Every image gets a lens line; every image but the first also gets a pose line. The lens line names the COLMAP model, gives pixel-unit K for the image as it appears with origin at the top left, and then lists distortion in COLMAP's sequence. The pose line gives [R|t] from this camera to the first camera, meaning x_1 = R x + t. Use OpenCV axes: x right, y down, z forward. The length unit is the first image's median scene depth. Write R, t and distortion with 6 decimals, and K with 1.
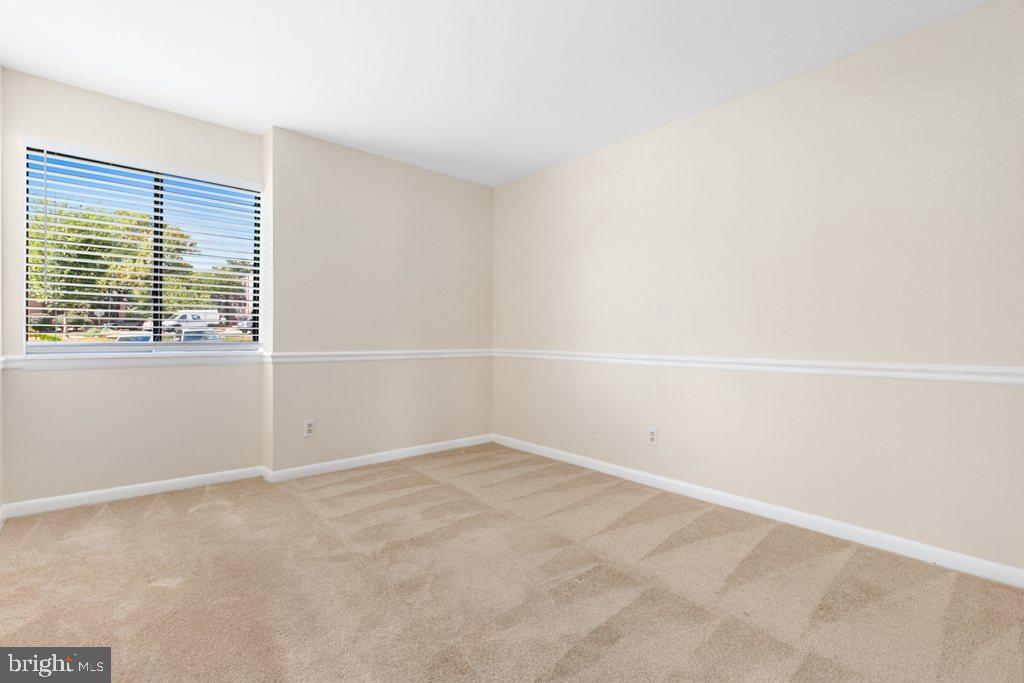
lens RADIAL K [[450.6, 0, 512.0], [0, 450.6, 341.5], [0, 0, 1]] dist [0.009605, -0.000368]
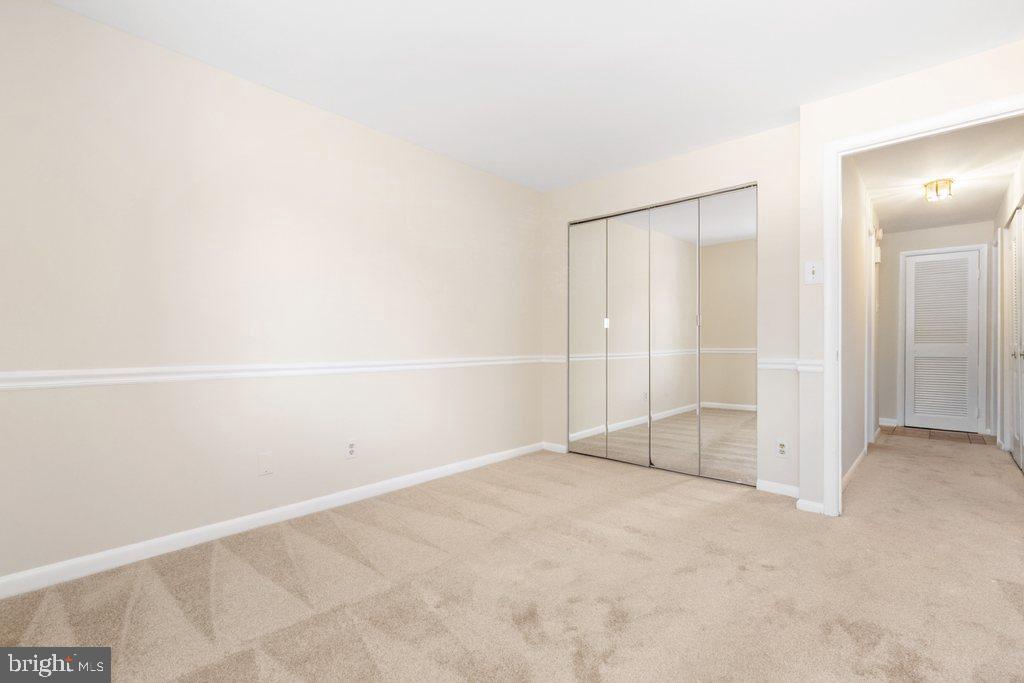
lens RADIAL K [[450.6, 0, 512.0], [0, 450.6, 341.5], [0, 0, 1]] dist [0.009605, -0.000368]
pose [[-0.098992, 0.003092, 0.995083, -0.792545], [0.009286, 0.999954, -0.002183, -0.008932], [-0.995045, 0.009024, -0.099016, 0.919583]]
